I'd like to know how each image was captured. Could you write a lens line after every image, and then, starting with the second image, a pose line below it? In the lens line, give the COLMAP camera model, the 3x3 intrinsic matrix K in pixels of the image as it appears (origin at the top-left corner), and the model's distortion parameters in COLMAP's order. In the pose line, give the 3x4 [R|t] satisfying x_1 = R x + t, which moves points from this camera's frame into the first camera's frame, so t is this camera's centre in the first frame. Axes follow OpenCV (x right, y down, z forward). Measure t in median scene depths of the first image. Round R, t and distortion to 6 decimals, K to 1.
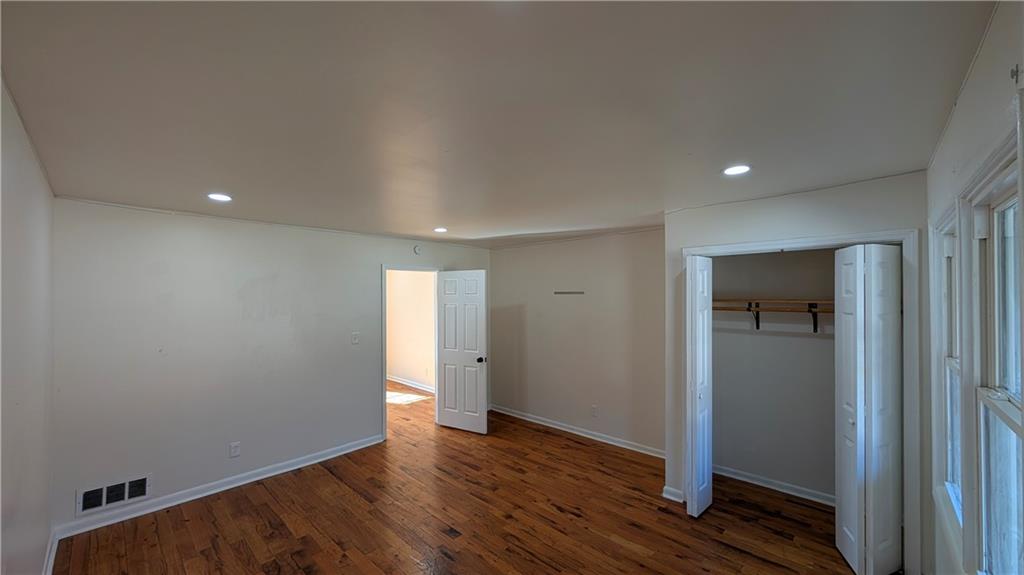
lens RADIAL K [[384.4, 0, 515.9], [0, 384.4, 294.3], [0, 0, 1]] dist [-0.000901, 0.000932]
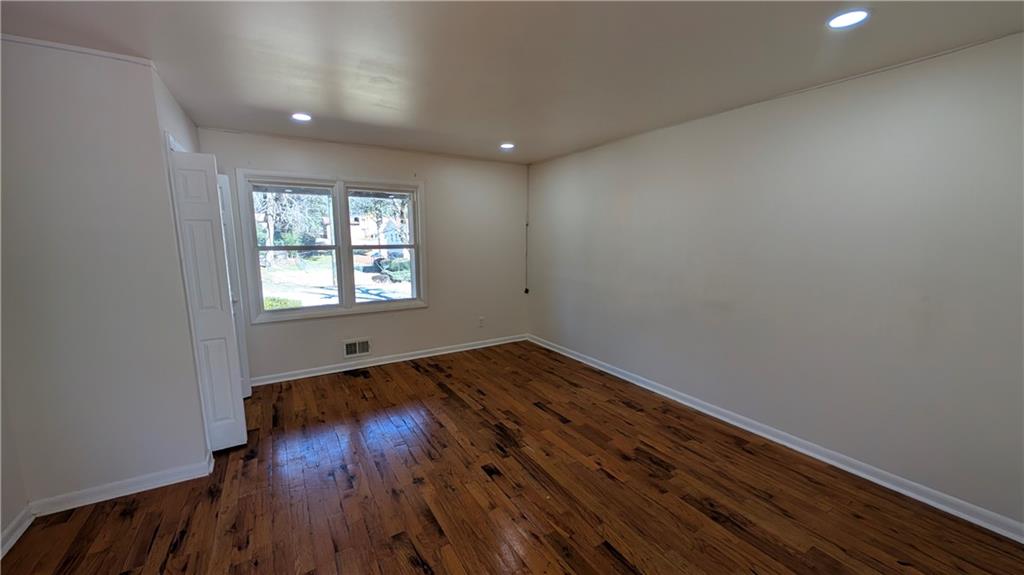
lens RADIAL K [[384.4, 0, 519.0], [0, 384.4, 296.9], [0, 0, 1]] dist [-0.000901, 0.000932]
pose [[-0.968504, -0.034639, 0.246576, -0.364026], [0.003088, 0.988530, 0.150995, 0.073702], [-0.248978, 0.147000, -0.957288, 1.490051]]
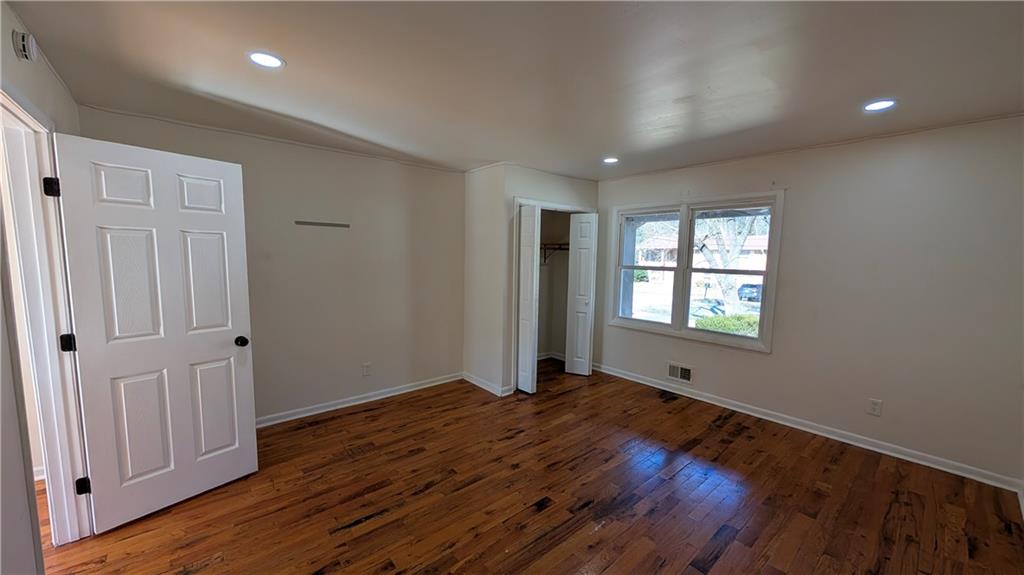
lens RADIAL K [[384.4, 0, 512.8], [0, 384.4, 295.8], [0, 0, 1]] dist [-0.000901, 0.000932]
pose [[0.103435, -0.100758, 0.989520, -0.802683], [-0.021062, 0.994411, 0.103458, 0.068542], [-0.994413, -0.031543, 0.100735, 0.833907]]
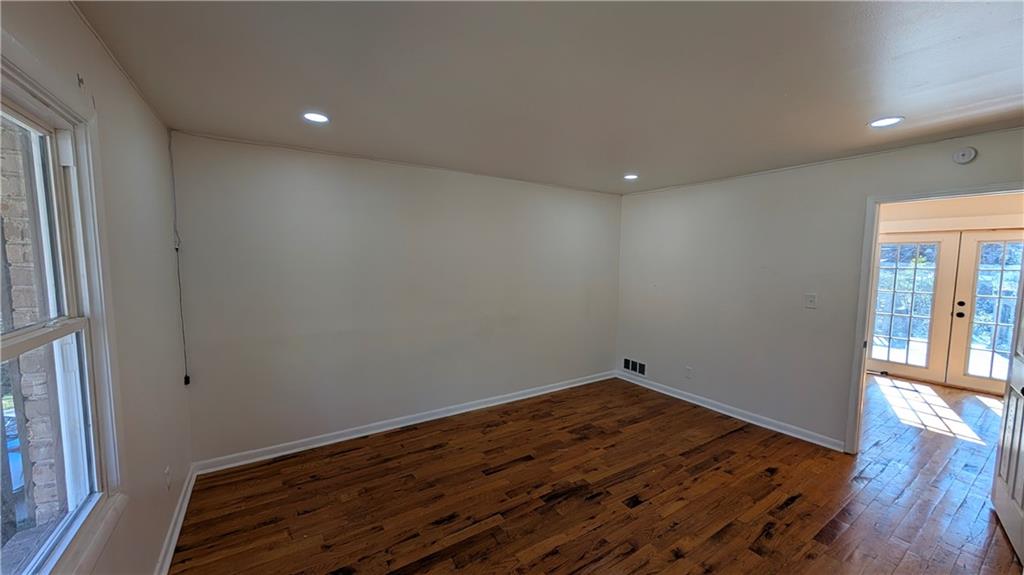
lens RADIAL K [[384.4, 0, 514.3], [0, 384.4, 293.6], [0, 0, 1]] dist [-0.000901, 0.000932]
pose [[-0.229450, 0.092330, -0.968931, 0.619935], [-0.002010, 0.995443, 0.095332, 0.033840], [0.973318, 0.023822, -0.228219, 0.771252]]
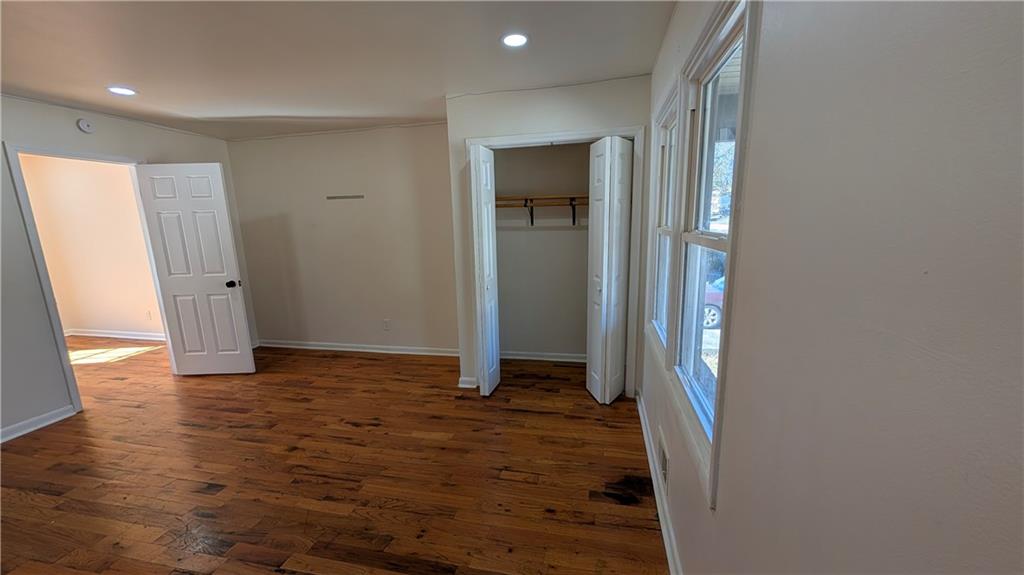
lens RADIAL K [[384.4, 0, 516.4], [0, 384.4, 294.1], [0, 0, 1]] dist [-0.000901, 0.000932]
pose [[0.860595, -0.113657, 0.496446, 0.022164], [0.019159, 0.981315, 0.191452, 0.074801], [-0.508929, -0.155251, 0.846692, 0.062665]]
